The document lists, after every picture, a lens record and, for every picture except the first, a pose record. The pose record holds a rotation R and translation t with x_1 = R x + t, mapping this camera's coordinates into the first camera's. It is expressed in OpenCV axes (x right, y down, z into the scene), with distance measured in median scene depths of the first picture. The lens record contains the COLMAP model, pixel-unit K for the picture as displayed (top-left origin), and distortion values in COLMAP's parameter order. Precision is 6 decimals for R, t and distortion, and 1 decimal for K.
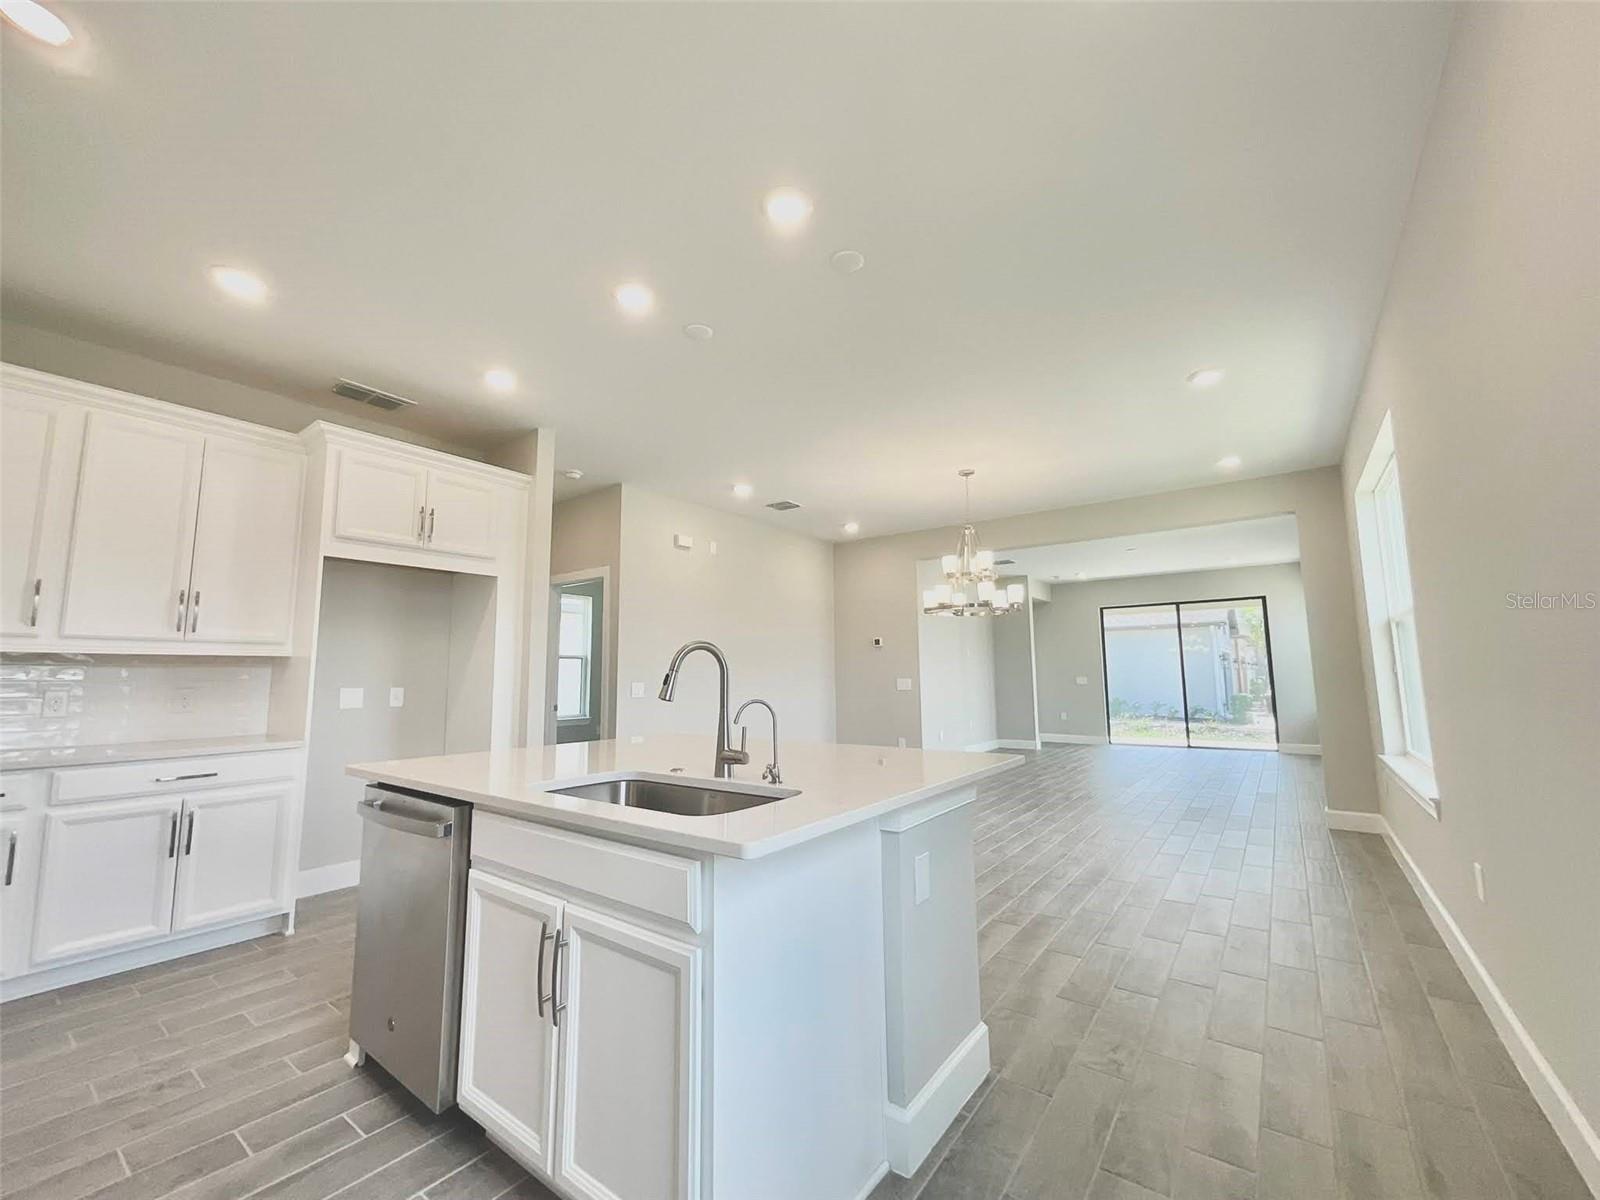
lens RADIAL K [[645.2, 0, 798.1], [0, 645.2, 598.5], [0, 0, 1]] dist [0.001929, 0.000497]
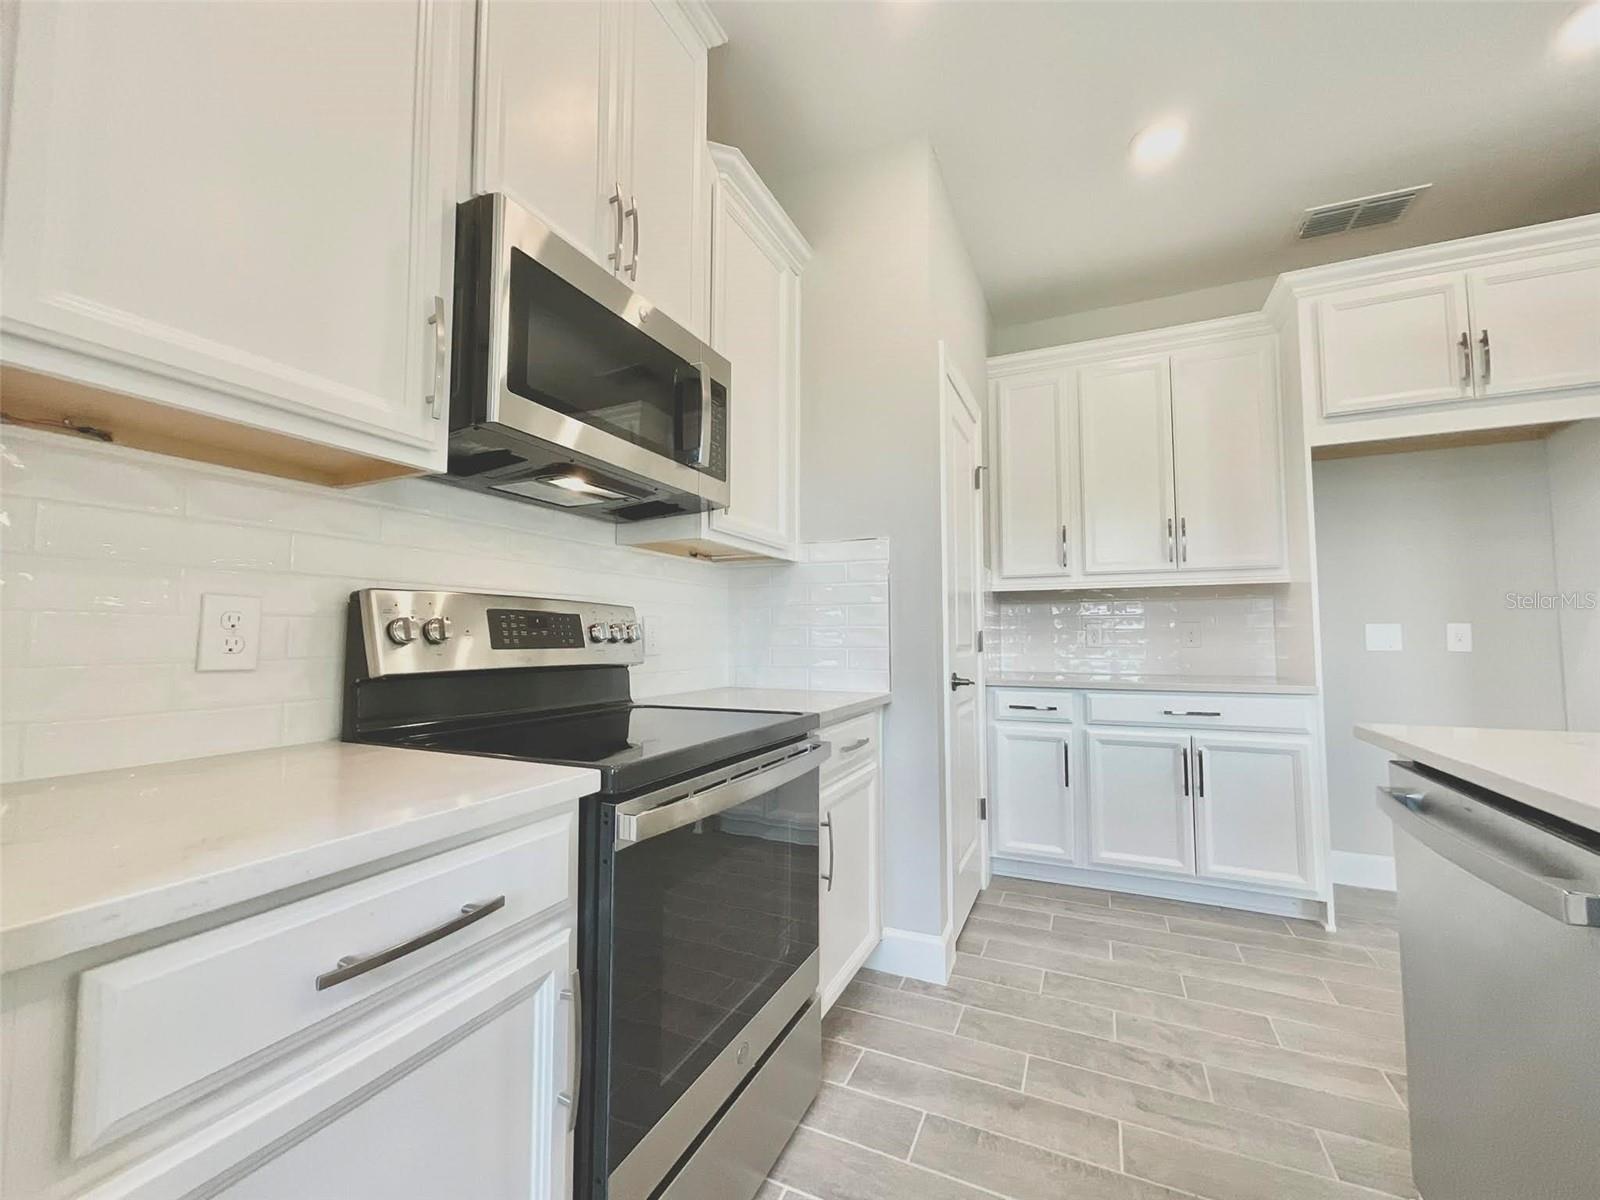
lens RADIAL K [[645.2, 0, 798.1], [0, 645.2, 598.5], [0, 0, 1]] dist [0.001929, 0.000497]
pose [[0.206747, -0.047865, -0.977223, -0.140724], [0.117559, 0.992782, -0.023756, 0.065351], [0.971306, -0.109970, 0.210882, 0.262570]]
